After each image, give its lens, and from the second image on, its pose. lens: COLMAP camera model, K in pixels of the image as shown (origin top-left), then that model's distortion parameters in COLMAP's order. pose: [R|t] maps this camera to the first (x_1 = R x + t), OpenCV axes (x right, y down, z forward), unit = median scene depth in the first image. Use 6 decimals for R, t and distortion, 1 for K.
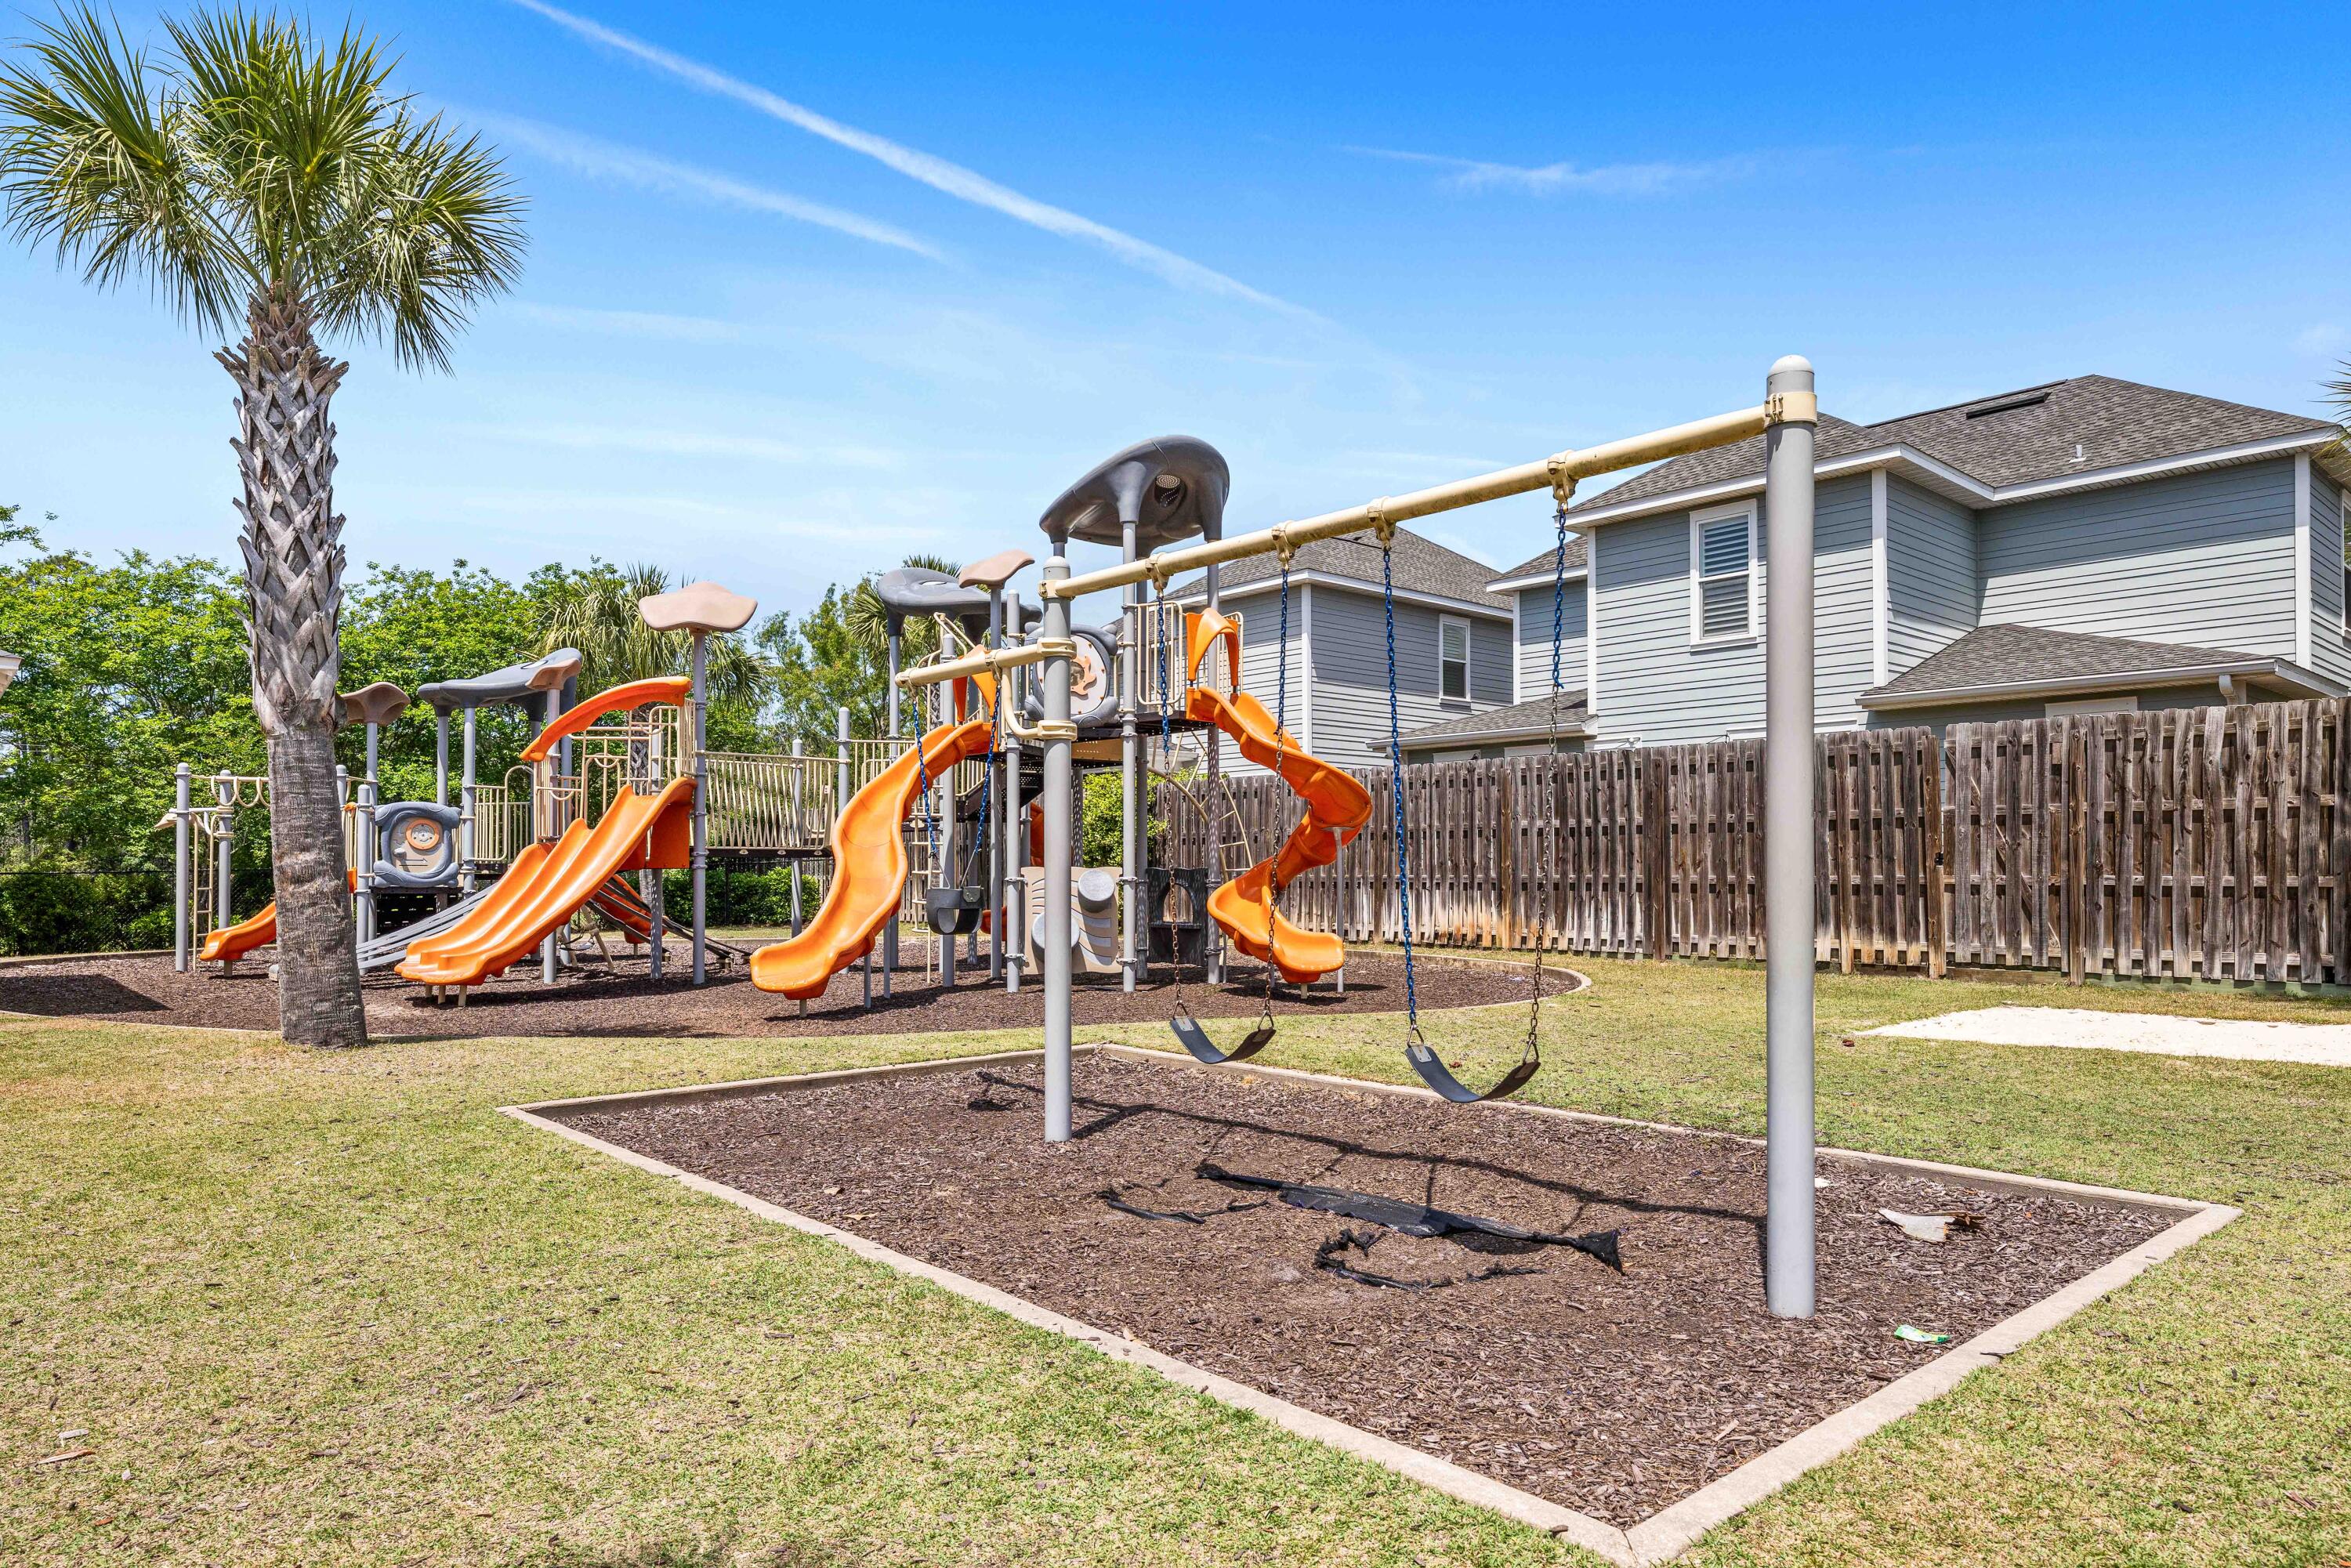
lens RADIAL K [[1439.2, 0, 1181.9], [0, 1439.2, 856.8], [0, 0, 1]] dist [0.009207, -0.001353]
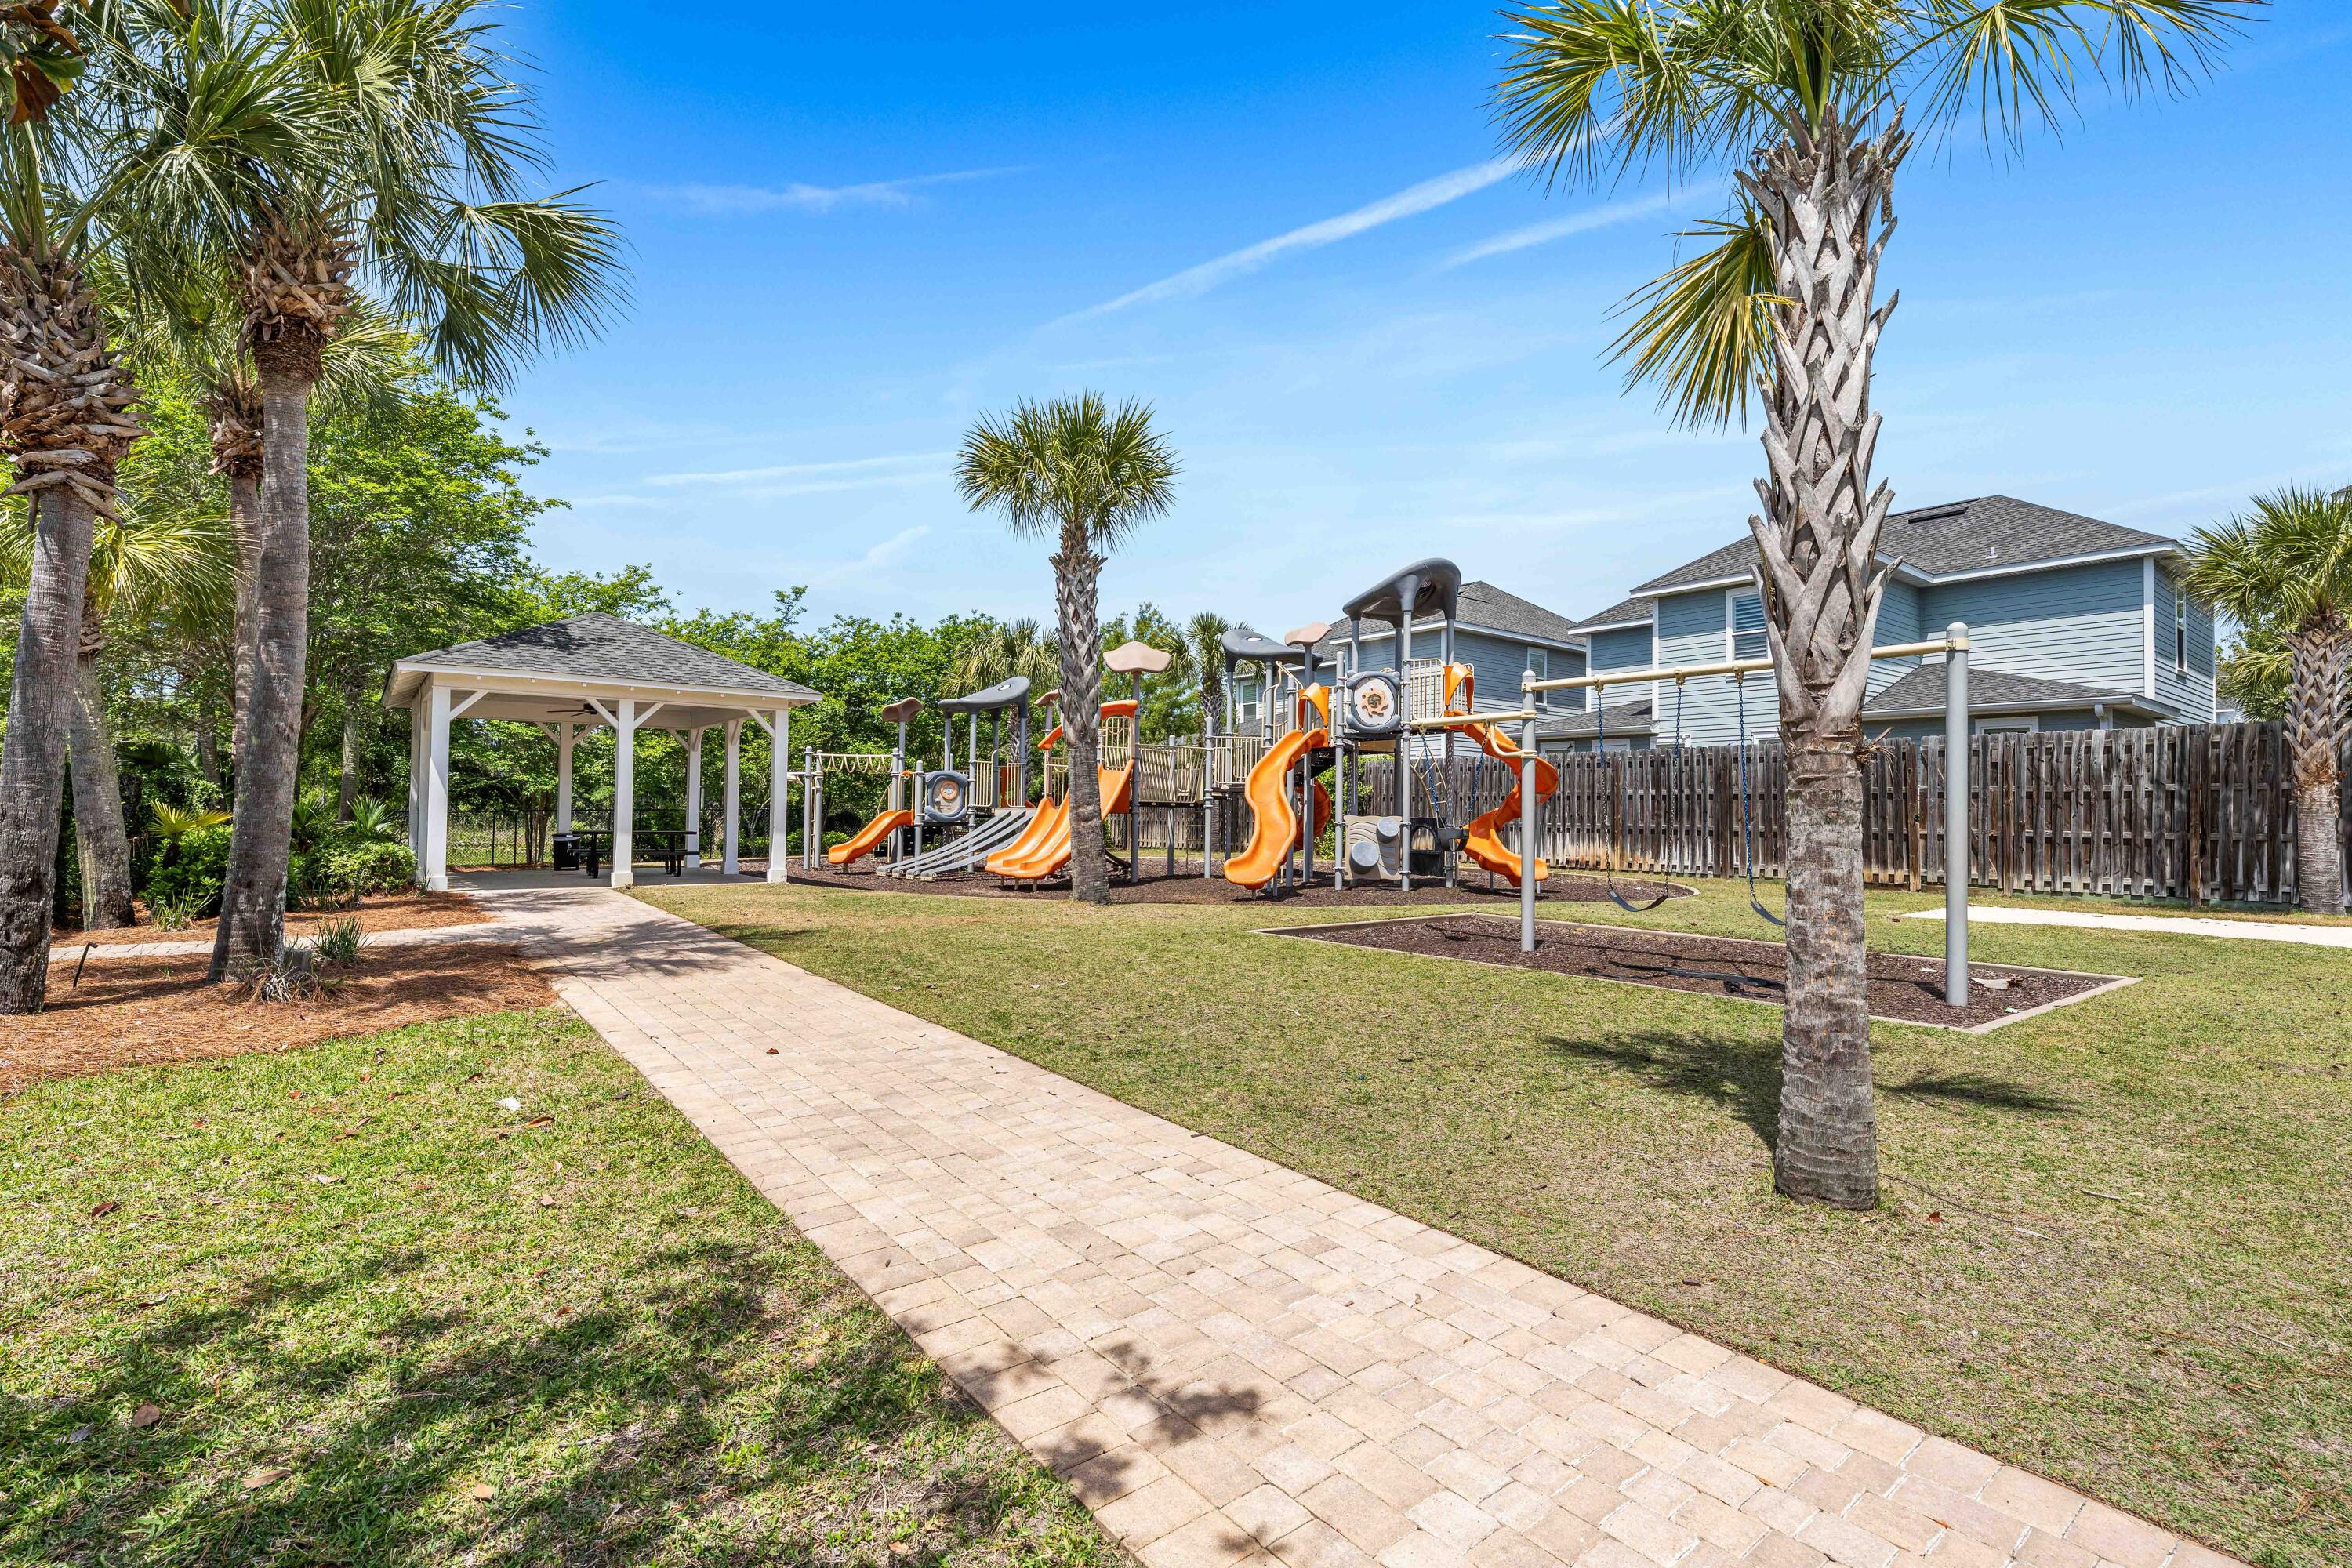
lens RADIAL K [[1068.3, 0, 1174.2], [0, 1068.3, 791.4], [0, 0, 1]] dist [0.003223, 0.000714]
pose [[0.997362, 0.011918, -0.071608, -0.213739], [-0.012788, 0.999850, -0.011702, -0.004131], [0.071457, 0.012587, 0.997364, -0.253222]]
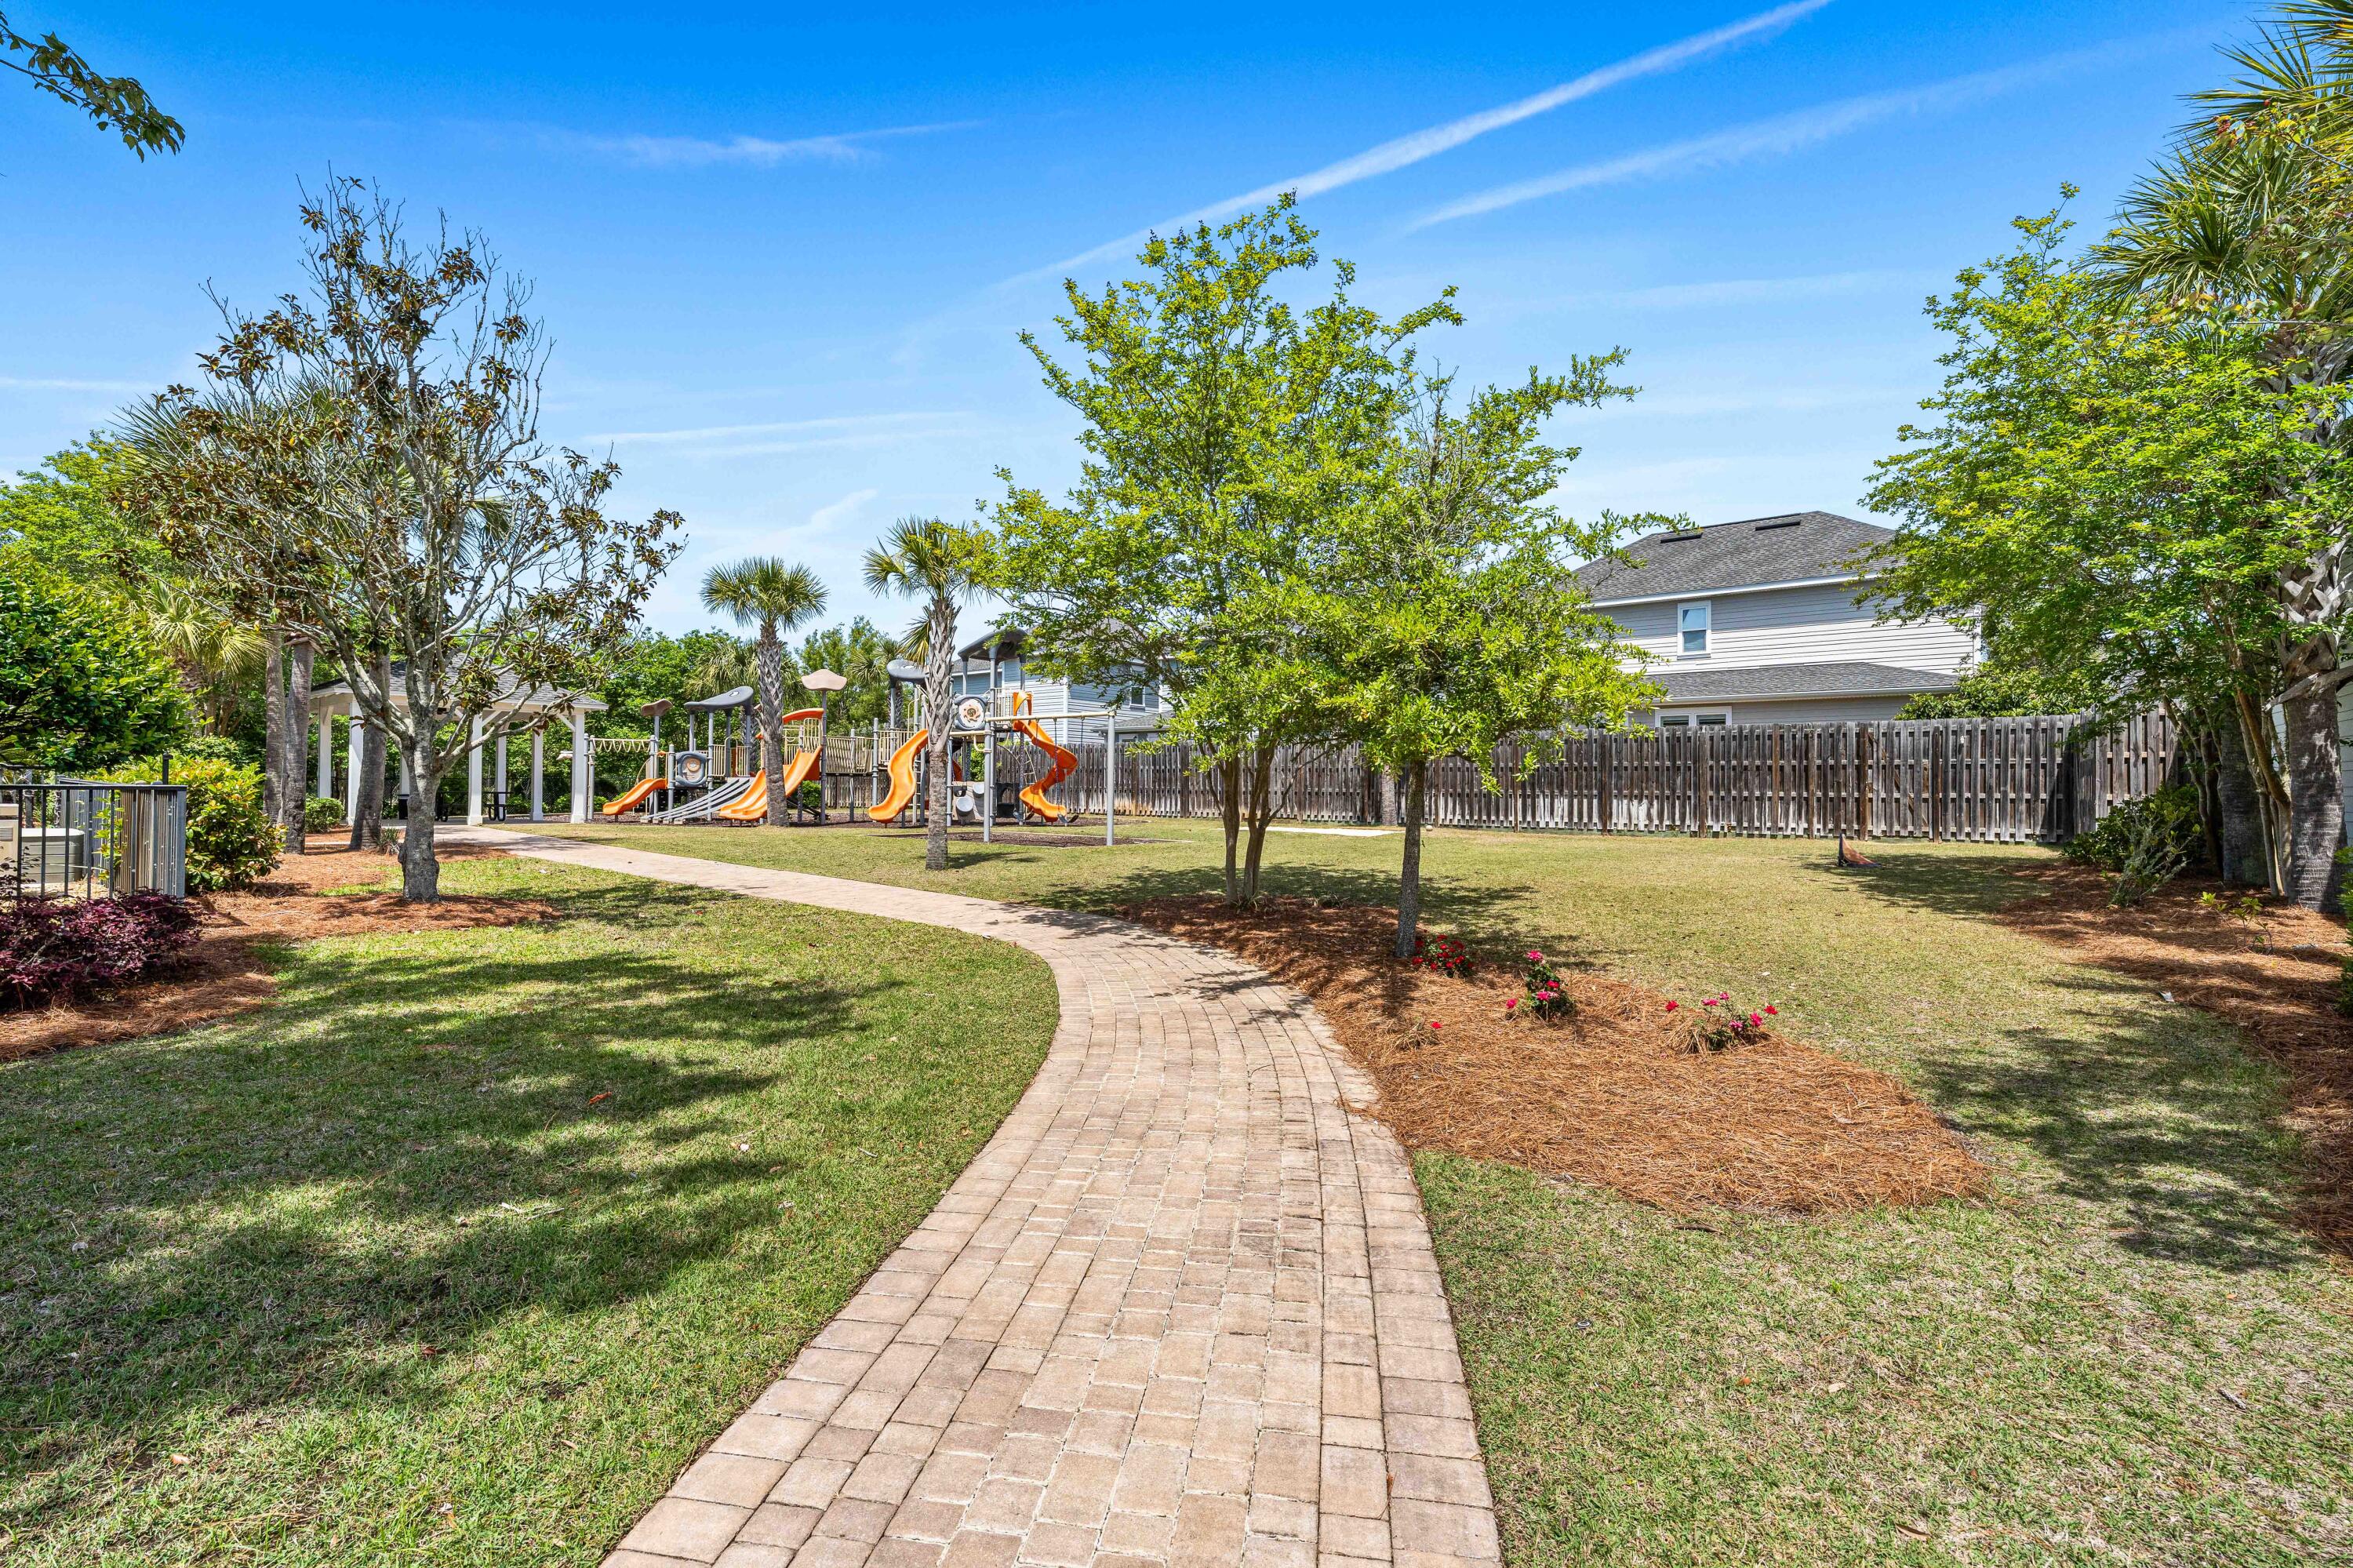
lens RADIAL K [[1011.3, 0, 1170.6], [0, 1011.3, 776.3], [0, 0, 1]] dist [-0.000967, -0.000029]
pose [[0.985972, 0.013062, 0.166402, -0.019307], [-0.012889, 0.999915, -0.002118, -0.003877], [-0.166415, -0.000057, 0.986056, -0.976049]]
